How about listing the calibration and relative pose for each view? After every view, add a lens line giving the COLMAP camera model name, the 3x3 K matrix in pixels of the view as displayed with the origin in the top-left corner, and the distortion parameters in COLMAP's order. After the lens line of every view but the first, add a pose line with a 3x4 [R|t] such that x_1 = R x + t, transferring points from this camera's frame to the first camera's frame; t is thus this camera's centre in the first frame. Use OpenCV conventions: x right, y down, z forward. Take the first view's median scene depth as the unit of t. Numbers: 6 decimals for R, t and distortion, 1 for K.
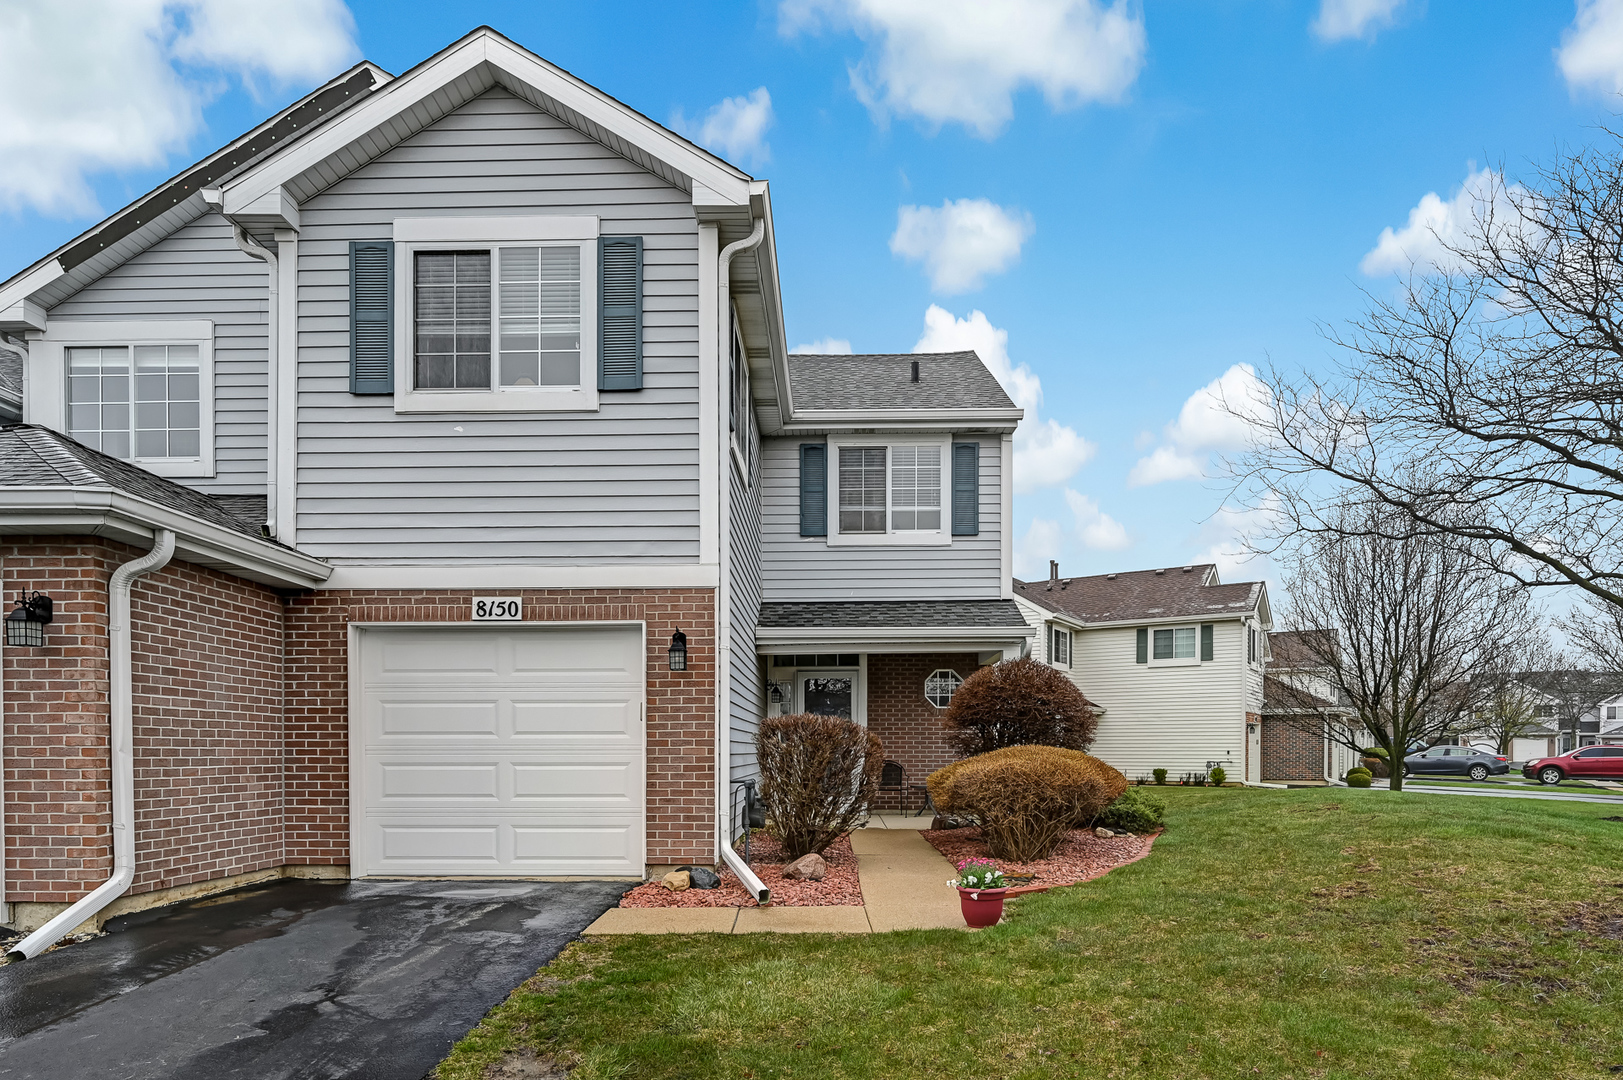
lens RADIAL K [[940.4, 0, 811.5], [0, 940.4, 540.0], [0, 0, 1]] dist [-0.002477, -0.001284]
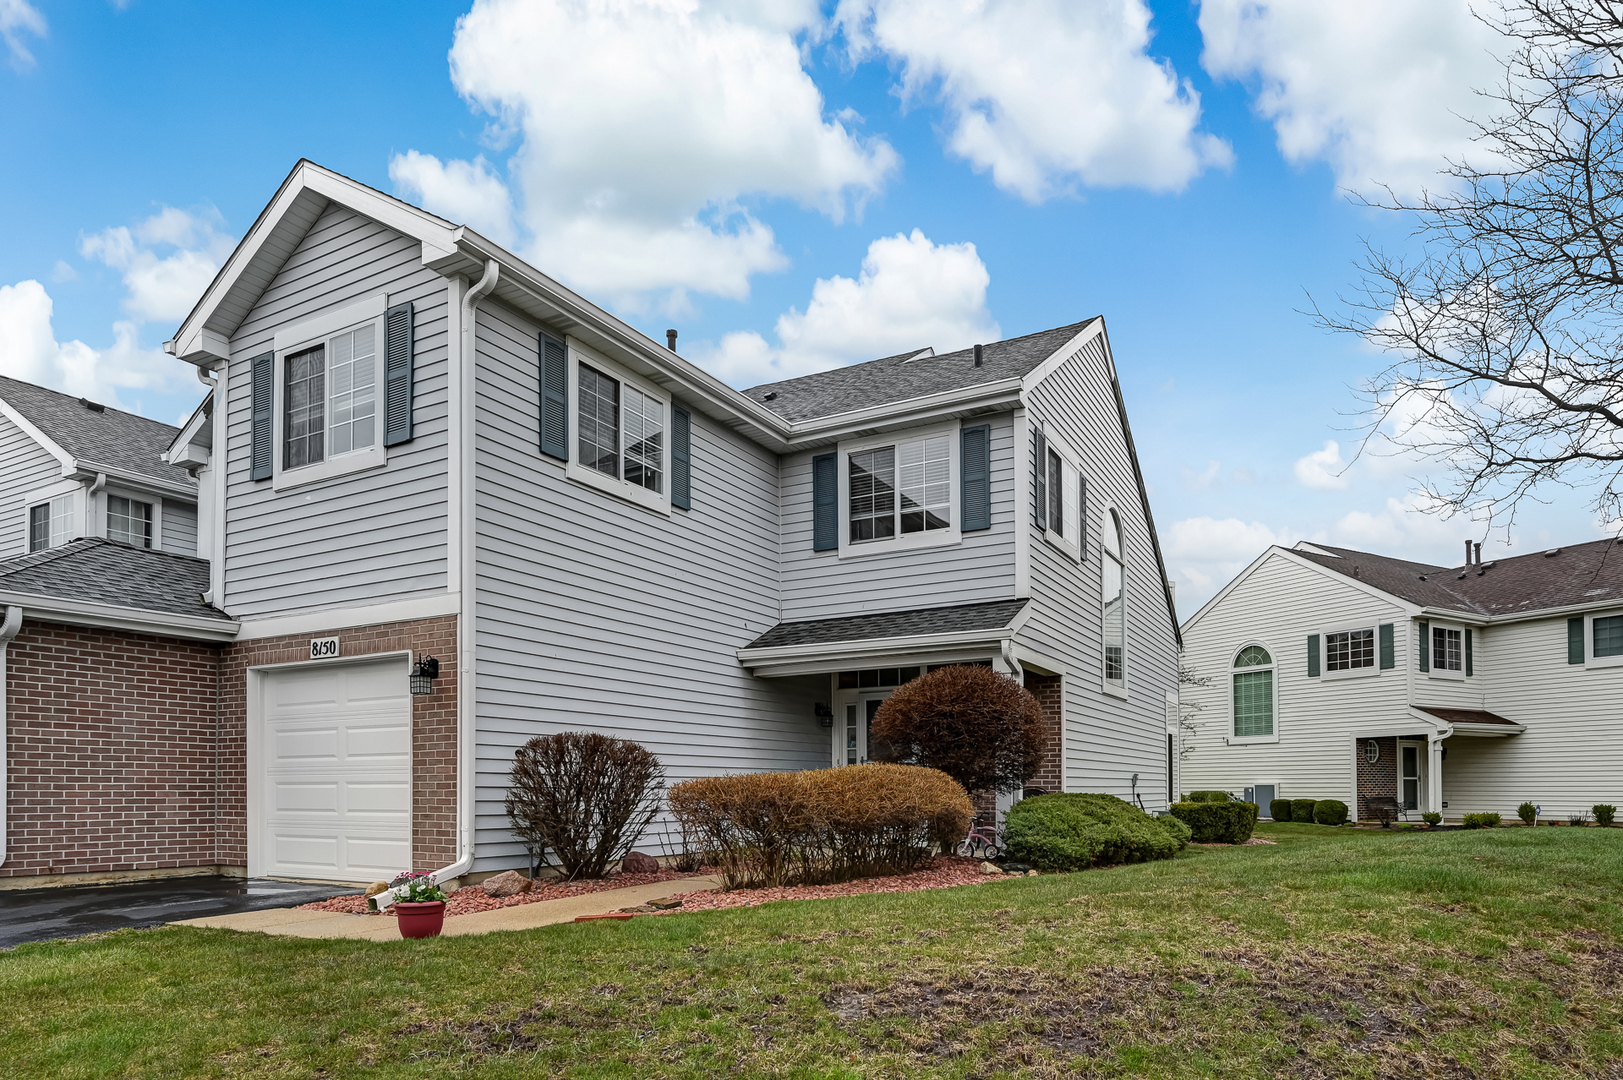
lens RADIAL K [[953.7, 0, 811.7], [0, 953.7, 548.3], [0, 0, 1]] dist [-0.003829, 0.000231]
pose [[0.887457, -0.112633, -0.446915, 0.703488], [0.101337, 0.993635, -0.049190, 0.066550], [0.449611, -0.001635, 0.893223, 0.211615]]
